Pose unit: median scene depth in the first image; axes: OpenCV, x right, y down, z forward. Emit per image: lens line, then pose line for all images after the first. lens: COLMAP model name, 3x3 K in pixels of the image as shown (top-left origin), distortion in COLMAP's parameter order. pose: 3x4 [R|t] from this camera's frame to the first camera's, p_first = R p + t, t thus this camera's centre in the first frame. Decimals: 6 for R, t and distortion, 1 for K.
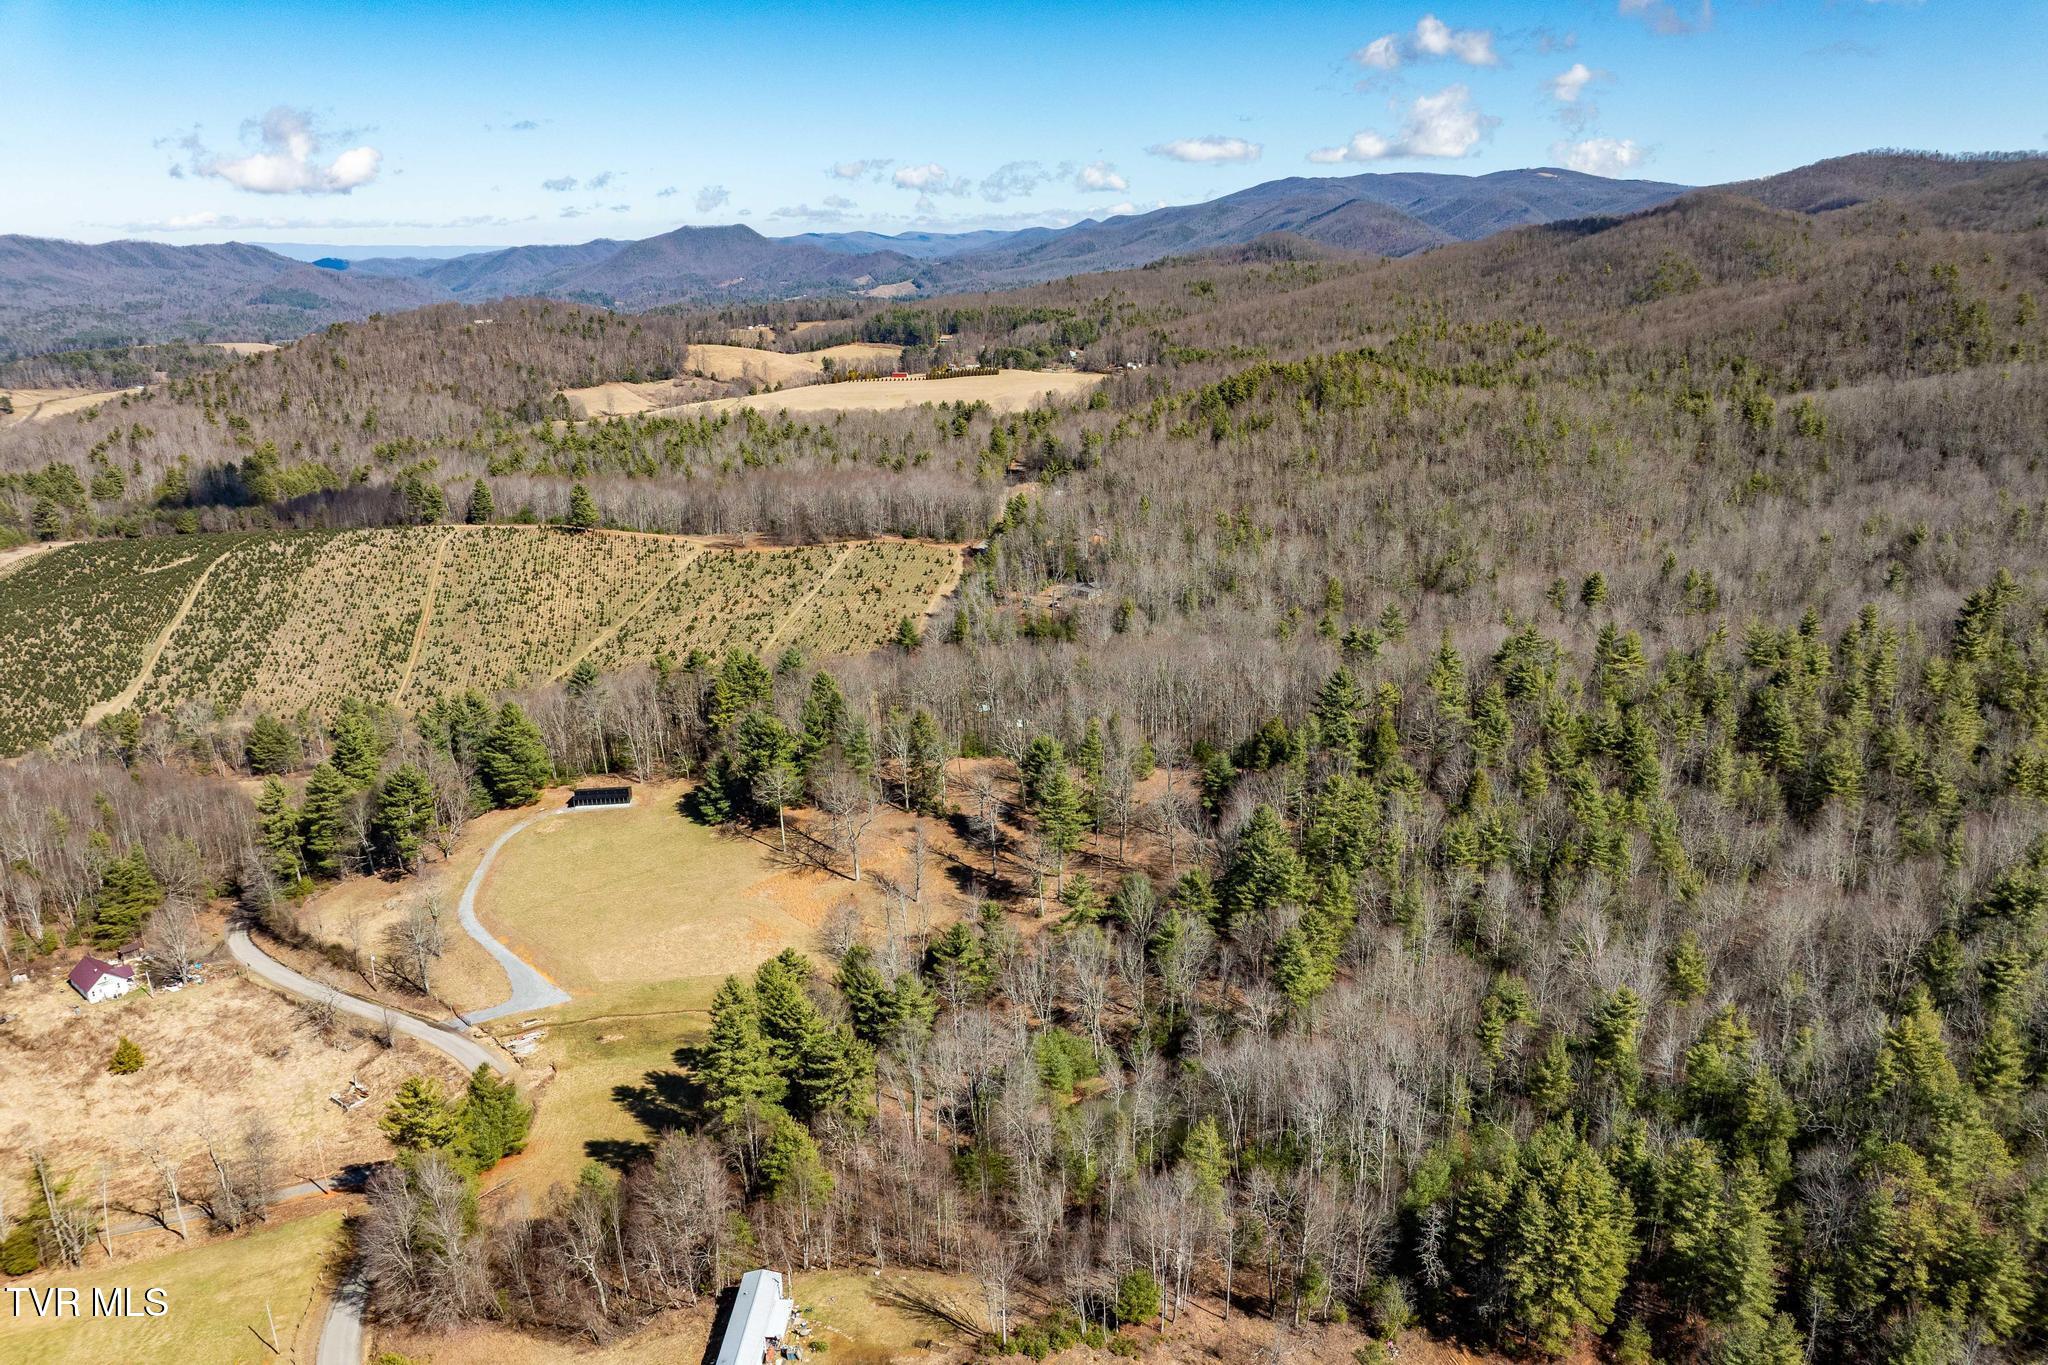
lens RADIAL K [[1478.2, 0, 1055.7], [0, 1478.2, 715.7], [0, 0, 1]] dist [-0.046010, 0.011456]
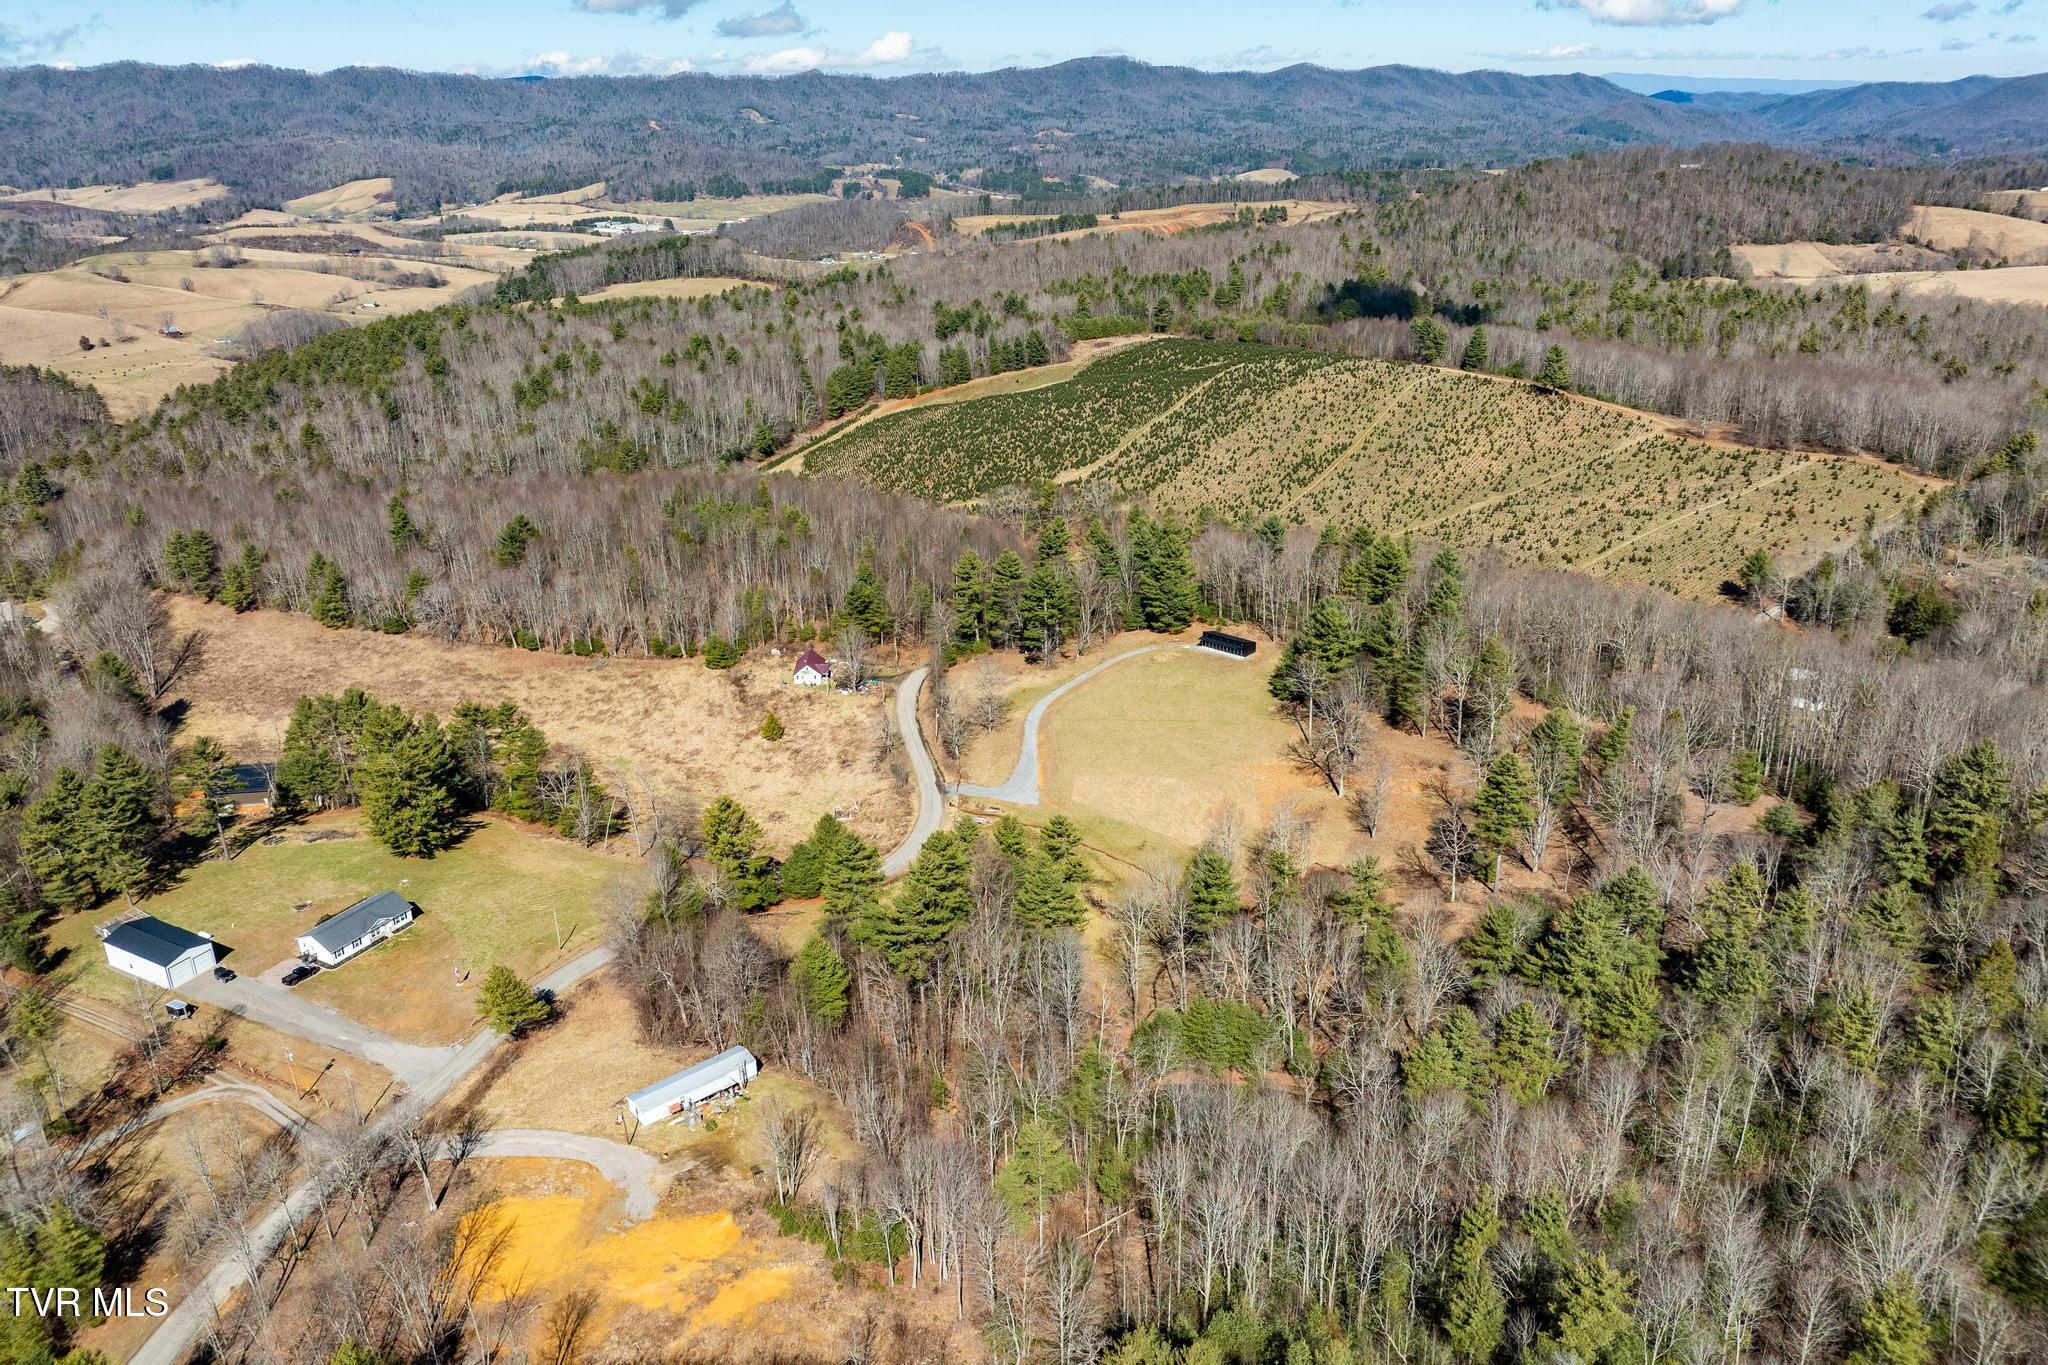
lens RADIAL K [[1478.2, 0, 1029.7], [0, 1478.2, 616.8], [0, 0, 1]] dist [-0.046010, 0.011456]
pose [[0.666432, 0.253460, -0.701161, 0.407232], [-0.223571, 0.965100, 0.136373, -0.092883], [0.711256, 0.065876, 0.699840, 0.204535]]
